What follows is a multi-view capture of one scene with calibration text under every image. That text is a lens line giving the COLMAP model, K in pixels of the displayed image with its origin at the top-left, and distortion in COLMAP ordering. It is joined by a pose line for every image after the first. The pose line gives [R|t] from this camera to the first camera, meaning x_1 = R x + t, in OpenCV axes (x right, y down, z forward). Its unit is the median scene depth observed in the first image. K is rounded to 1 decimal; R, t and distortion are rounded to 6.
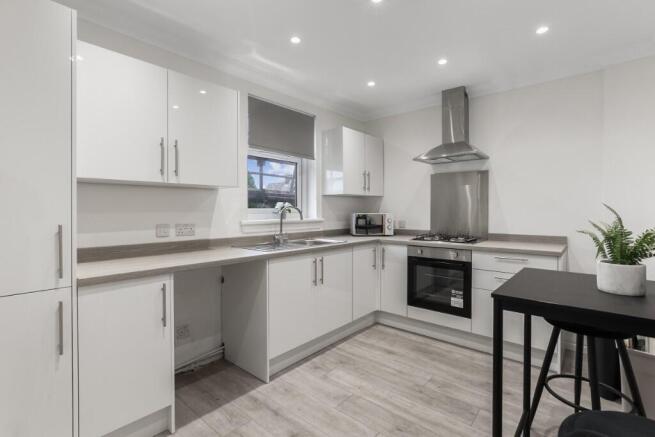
lens RADIAL K [[306.1, 0, 323.5], [0, 306.1, 215.4], [0, 0, 1]] dist [-0.014429, 0.000354]
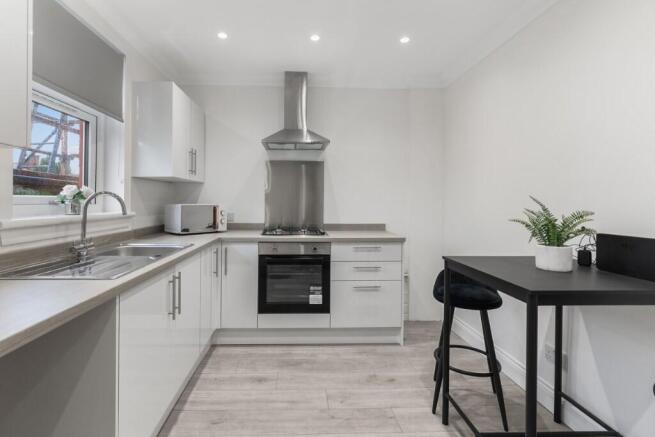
lens RADIAL K [[315.0, 0, 309.2], [0, 315.0, 201.1], [0, 0, 1]] dist [-0.014321, 0.000679]
pose [[0.730083, 0.006130, 0.683331, -0.240762], [0.004527, 0.999894, -0.013807, -0.002624], [-0.683344, 0.013174, 0.729978, 0.307641]]
